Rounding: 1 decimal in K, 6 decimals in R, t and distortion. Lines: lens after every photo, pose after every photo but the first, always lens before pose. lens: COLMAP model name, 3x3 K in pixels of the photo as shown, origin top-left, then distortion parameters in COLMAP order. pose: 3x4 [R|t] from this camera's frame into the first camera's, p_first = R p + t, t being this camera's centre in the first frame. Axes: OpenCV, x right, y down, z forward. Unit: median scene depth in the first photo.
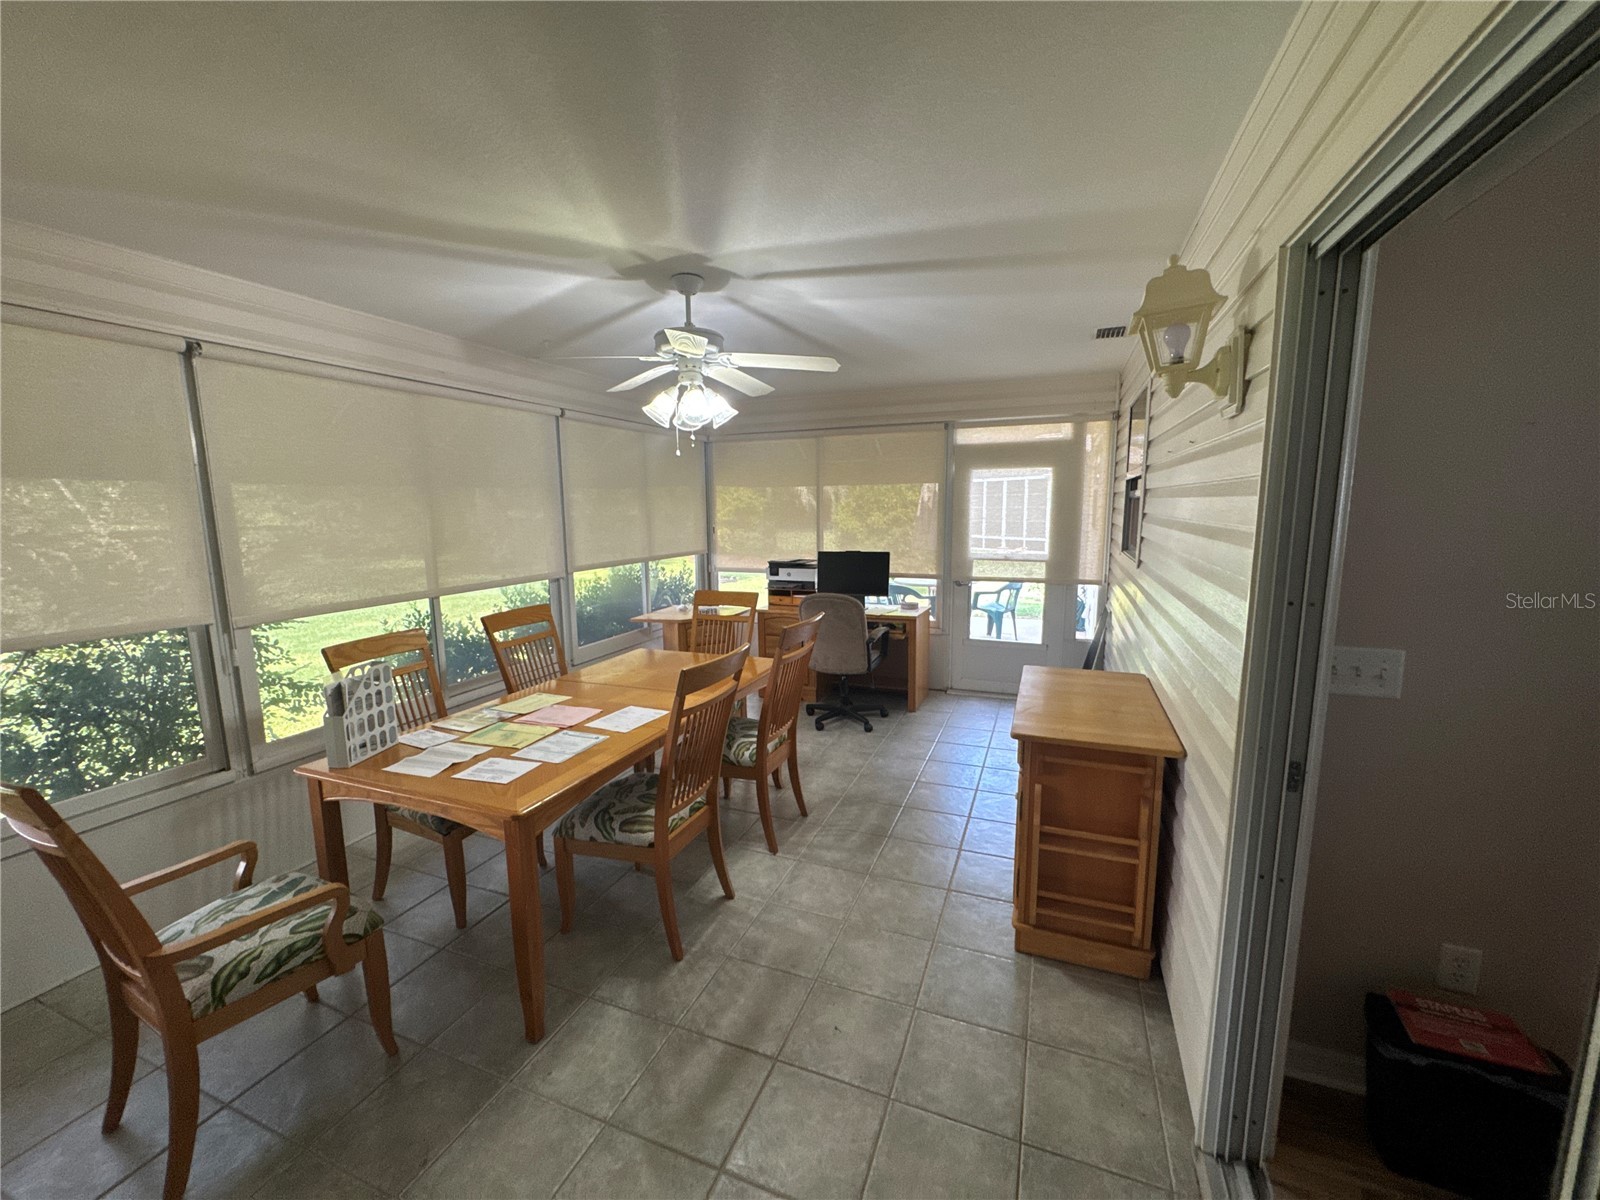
lens RADIAL K [[646.0, 0, 797.9], [0, 646.0, 601.9], [0, 0, 1]] dist [-0.000791, 0.000016]
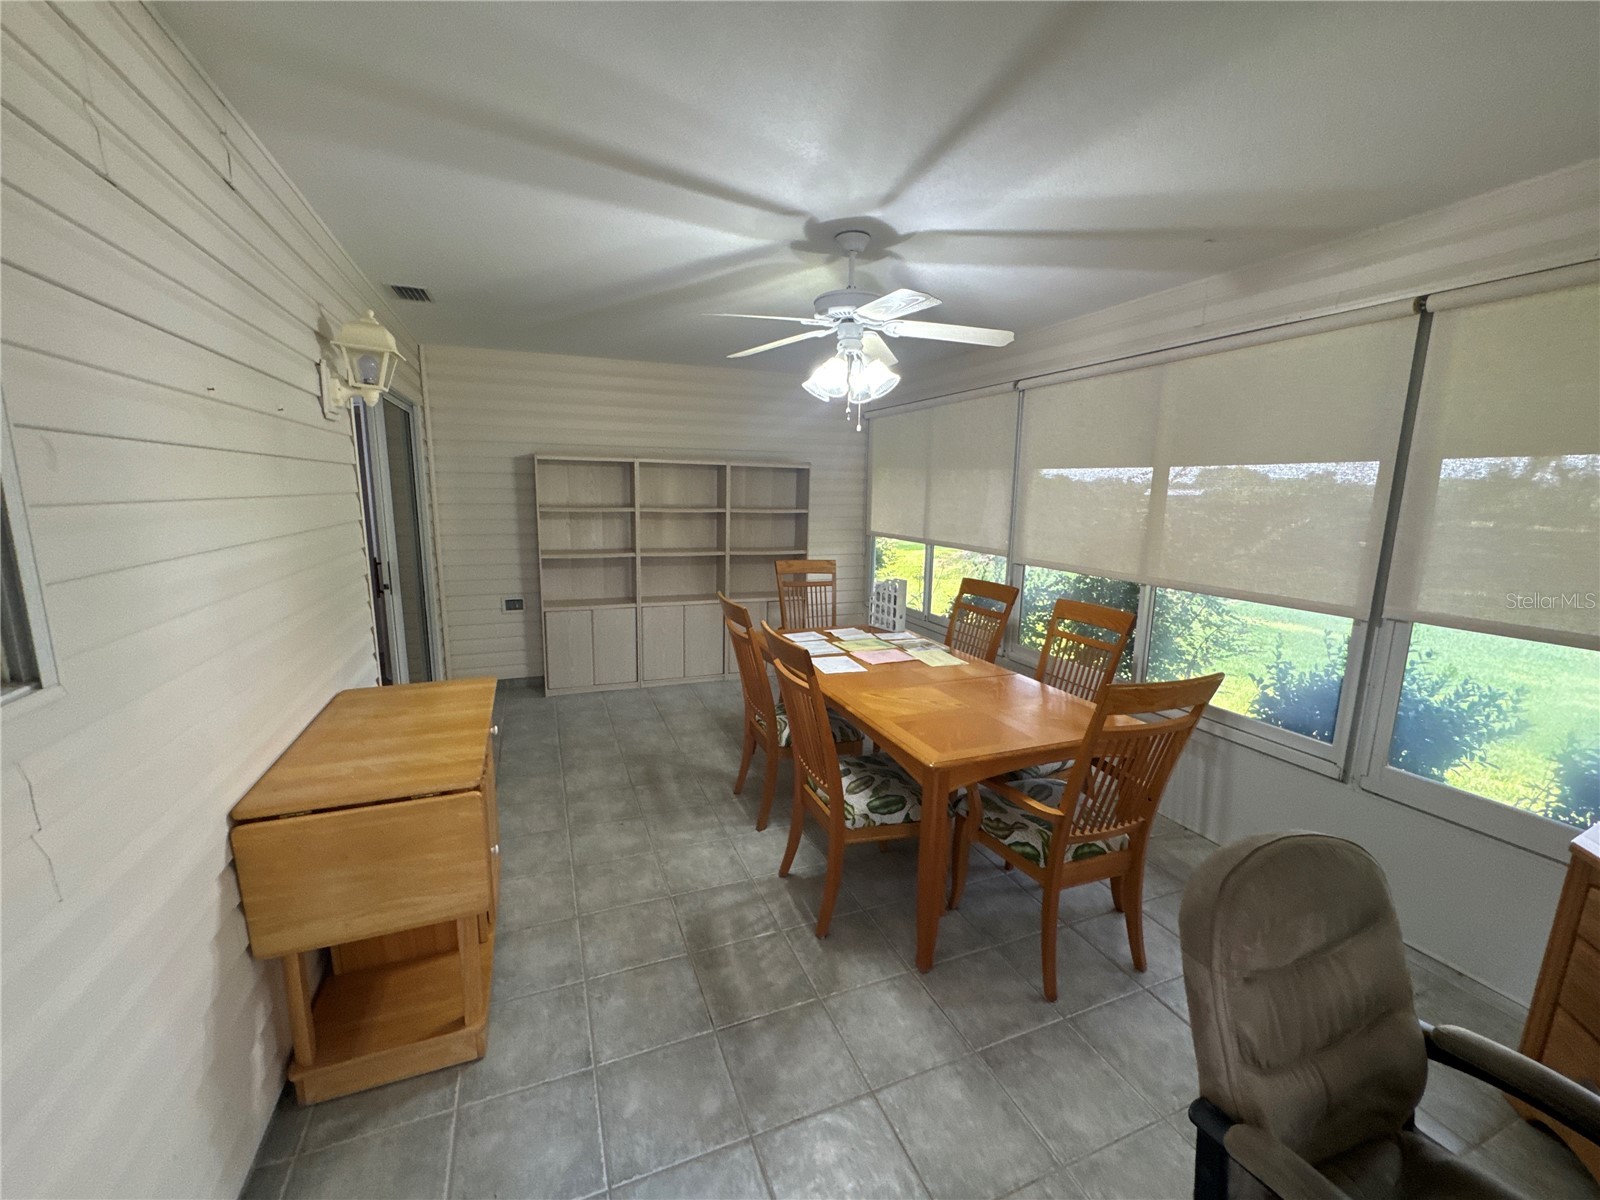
lens RADIAL K [[646.0, 0, 795.6], [0, 646.0, 601.7], [0, 0, 1]] dist [-0.000791, 0.000016]
pose [[-0.723171, 0.121274, -0.679938, 0.595049], [-0.109991, 0.951677, 0.286726, -0.266090], [0.681854, 0.282139, -0.674887, 1.757240]]
